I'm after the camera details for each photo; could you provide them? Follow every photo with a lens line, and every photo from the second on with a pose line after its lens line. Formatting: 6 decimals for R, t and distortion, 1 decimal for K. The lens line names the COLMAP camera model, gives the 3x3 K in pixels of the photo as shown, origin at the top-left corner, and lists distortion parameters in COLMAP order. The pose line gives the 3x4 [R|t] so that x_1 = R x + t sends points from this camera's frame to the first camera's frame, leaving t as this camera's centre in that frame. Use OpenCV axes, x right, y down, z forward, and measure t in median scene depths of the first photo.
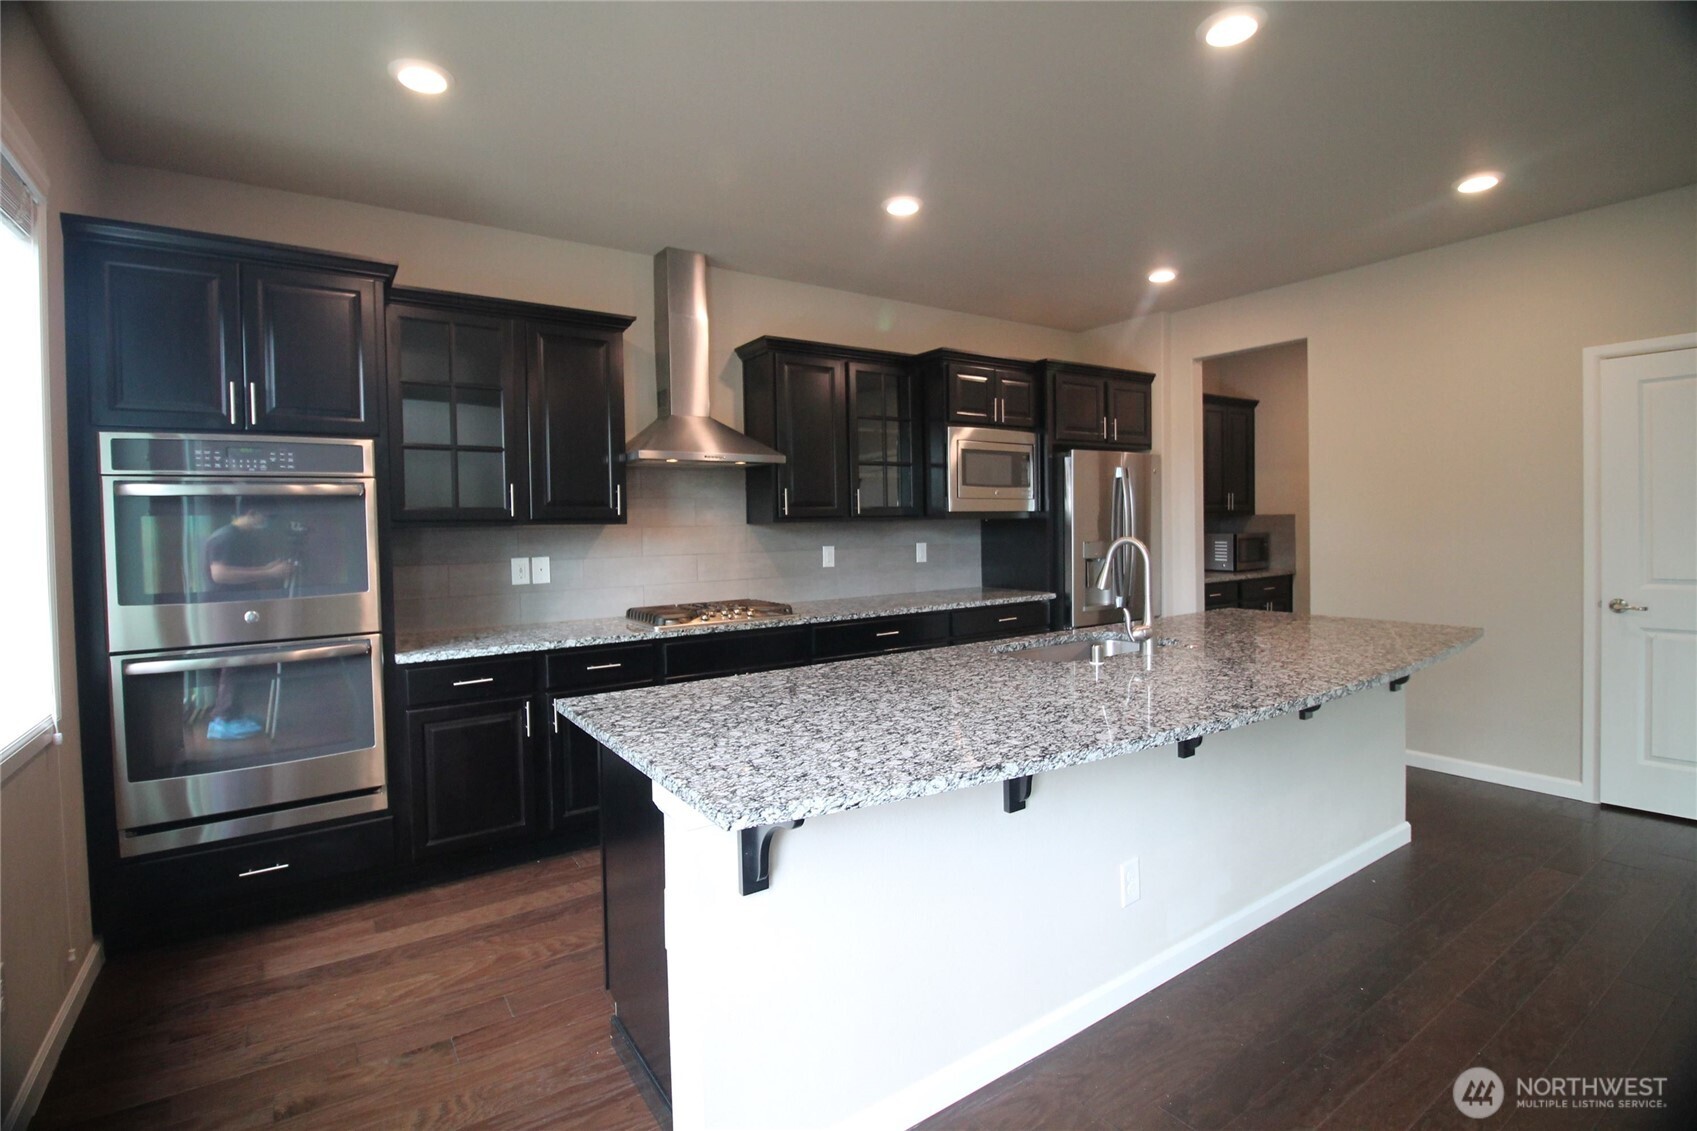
lens RADIAL K [[789.9, 0, 845.8], [0, 789.9, 541.1], [0, 0, 1]] dist [-0.013435, -0.000809]
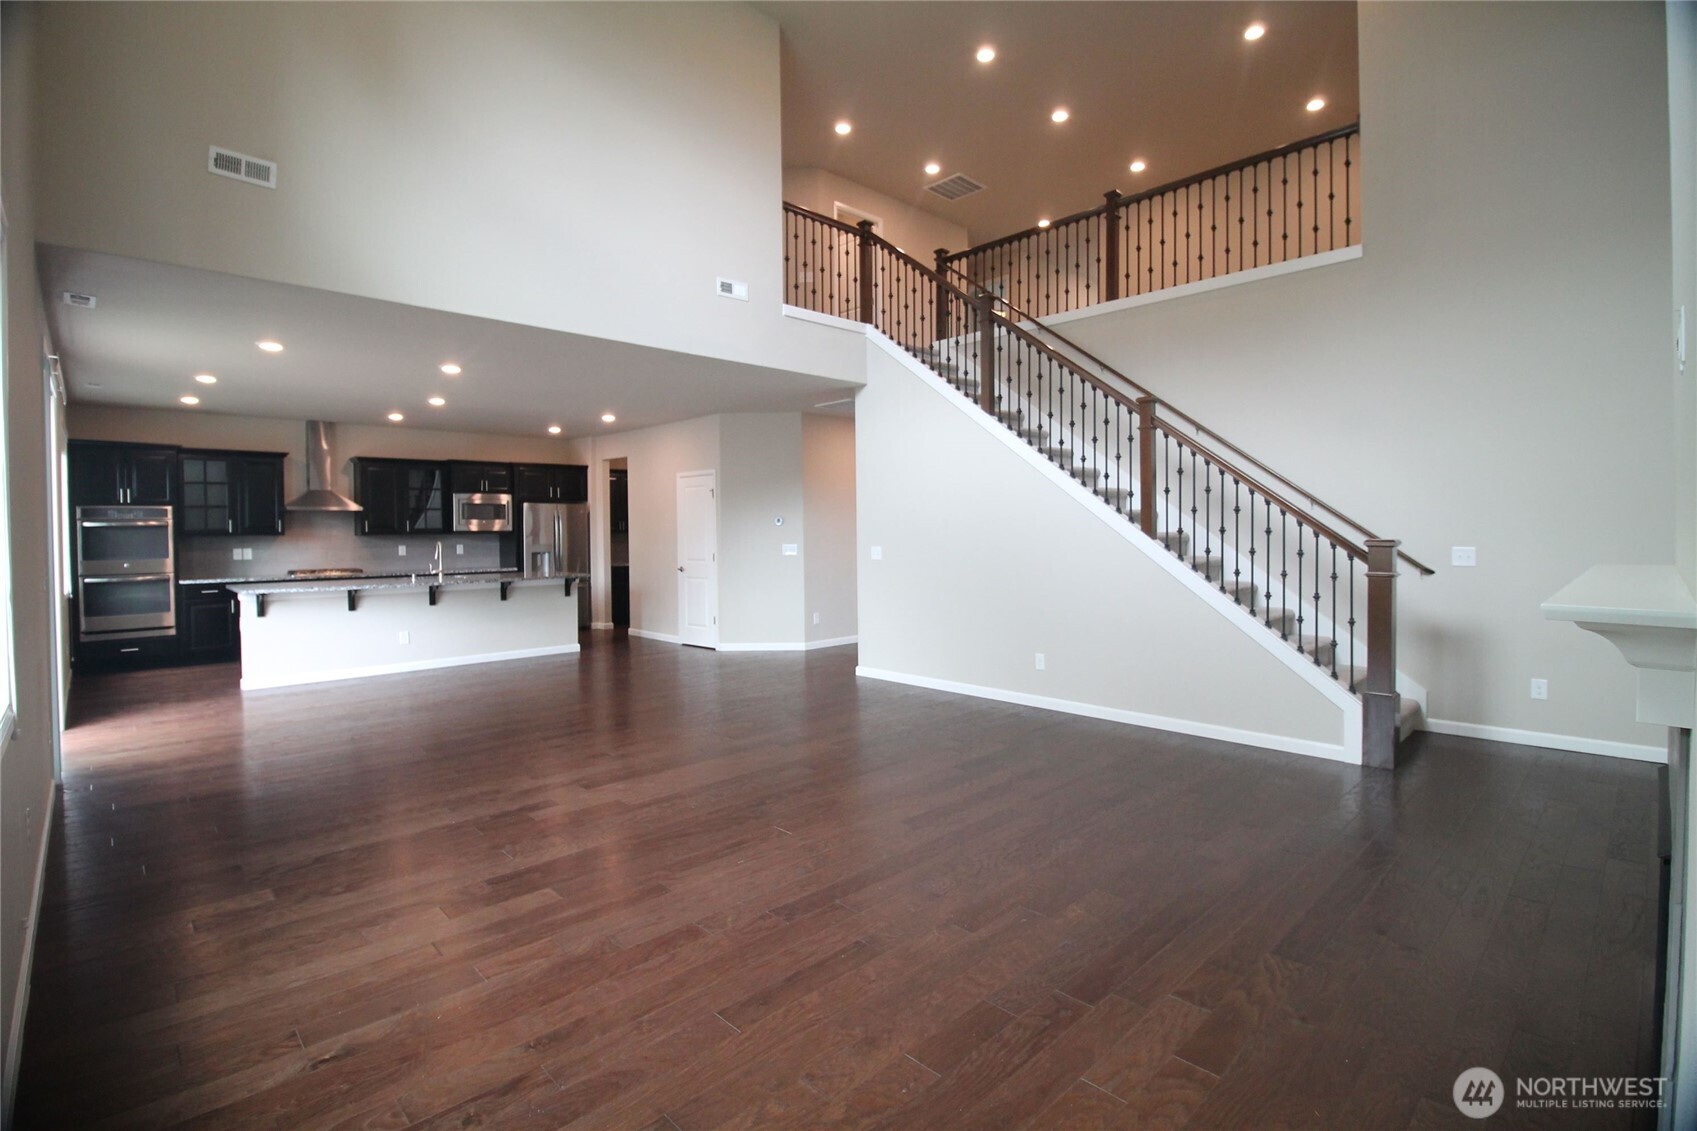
lens RADIAL K [[789.9, 0, 845.8], [0, 789.9, 541.1], [0, 0, 1]] dist [-0.013435, -0.000809]
pose [[0.986159, 0.008514, 0.165581, 1.159785], [-0.006871, 0.999921, -0.010489, 0.010797], [-0.165657, 0.009206, 0.986140, -1.902952]]
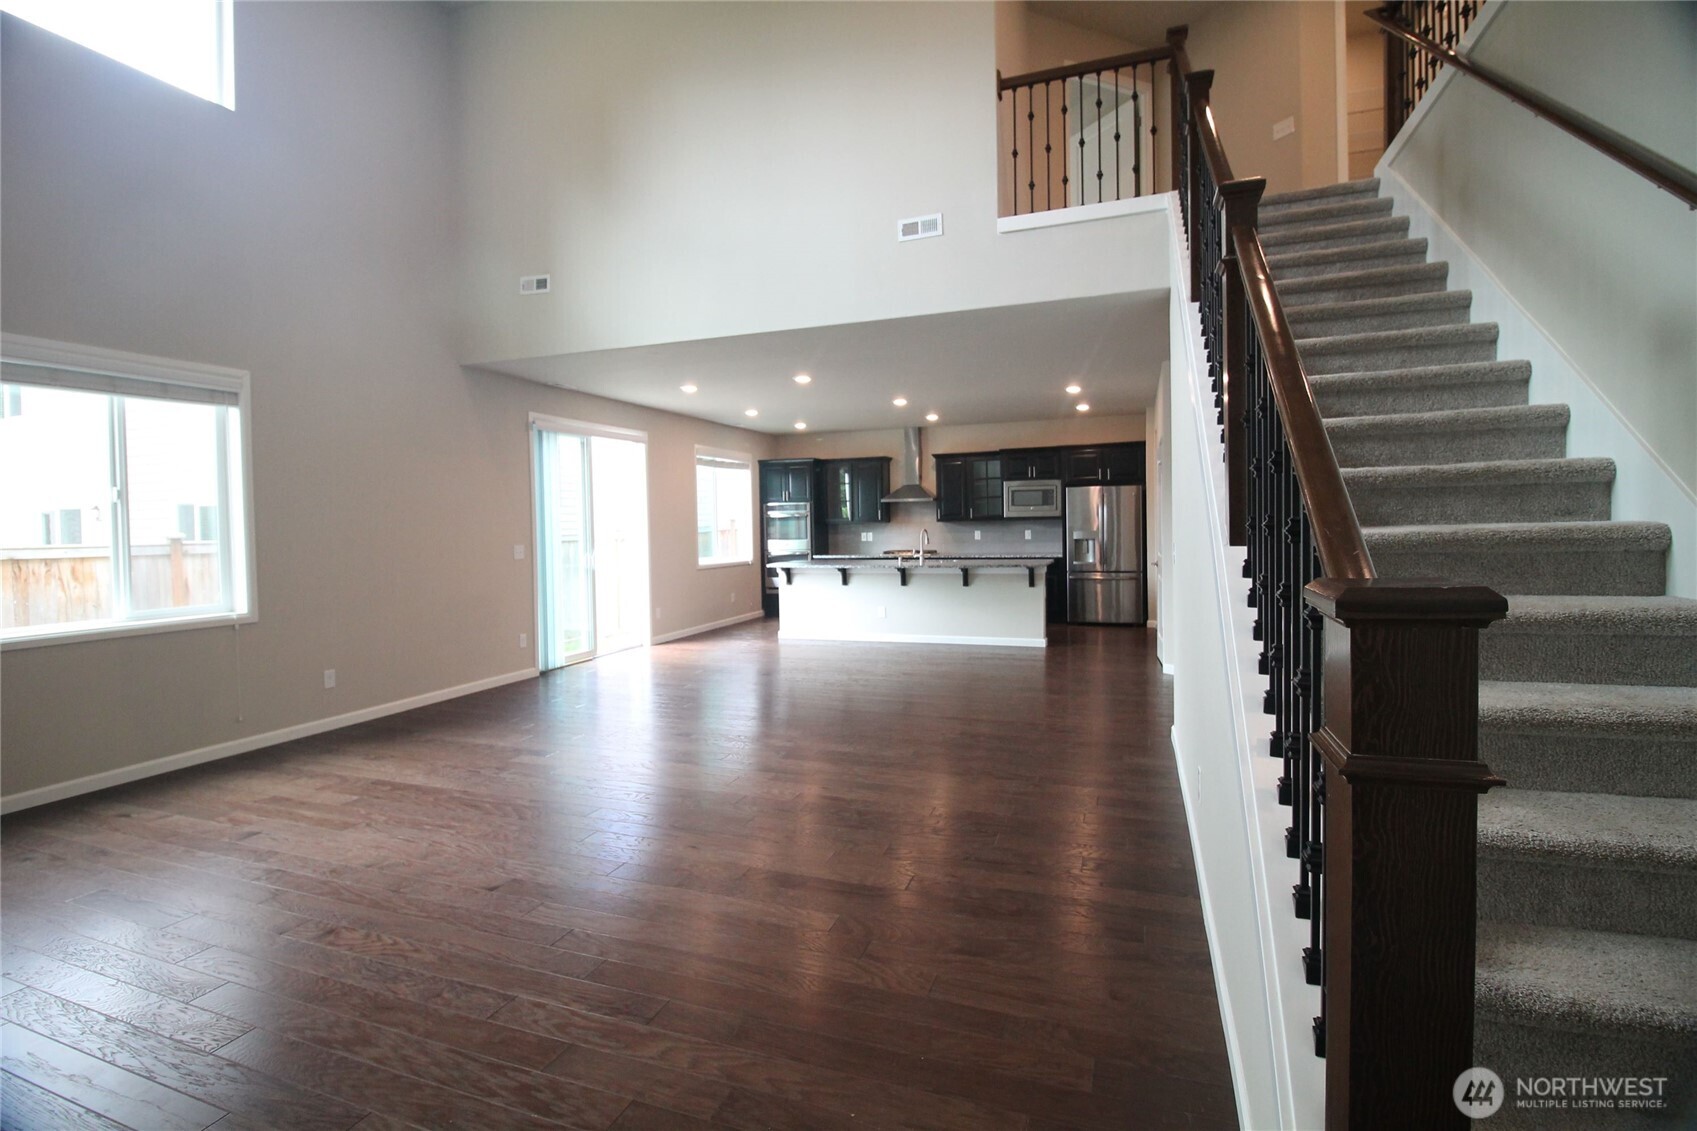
lens RADIAL K [[789.9, 0, 845.8], [0, 789.9, 541.1], [0, 0, 1]] dist [-0.013435, -0.000809]
pose [[0.580299, 0.027779, -0.813929, 2.390766], [-0.010676, 0.999592, 0.026504, -0.030948], [0.814333, -0.006691, 0.580359, -1.031412]]
